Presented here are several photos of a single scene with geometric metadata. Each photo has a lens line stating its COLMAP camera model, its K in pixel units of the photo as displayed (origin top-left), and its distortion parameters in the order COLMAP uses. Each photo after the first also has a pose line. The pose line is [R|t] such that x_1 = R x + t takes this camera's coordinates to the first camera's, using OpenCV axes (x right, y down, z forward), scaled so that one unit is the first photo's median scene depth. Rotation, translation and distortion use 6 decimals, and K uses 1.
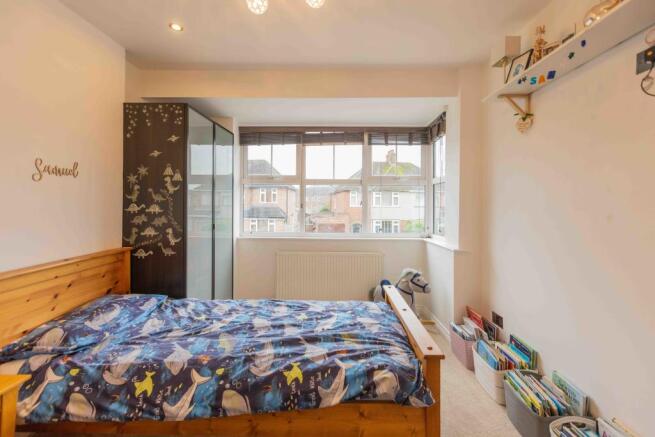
lens RADIAL K [[298.8, 0, 329.1], [0, 298.8, 203.0], [0, 0, 1]] dist [0.000755, -0.000158]
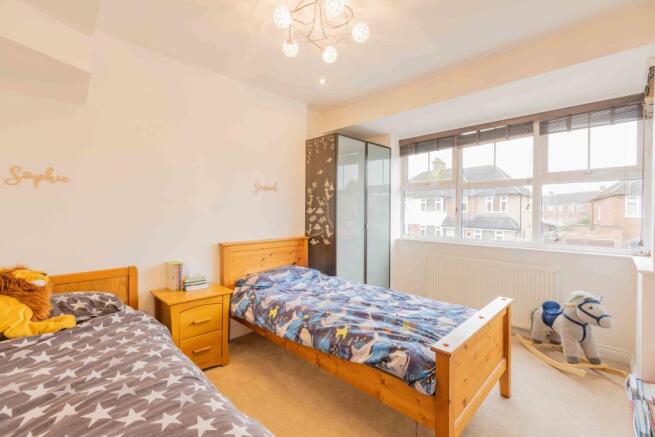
lens RADIAL K [[291.3, 0, 321.0], [0, 291.3, 214.7], [0, 0, 1]] dist [0.000690, 0.000120]
pose [[0.708934, 0.005071, -0.705256, 0.408972], [-0.001464, 0.999983, 0.005719, 0.029854], [0.705273, -0.003022, 0.708929, 0.018359]]
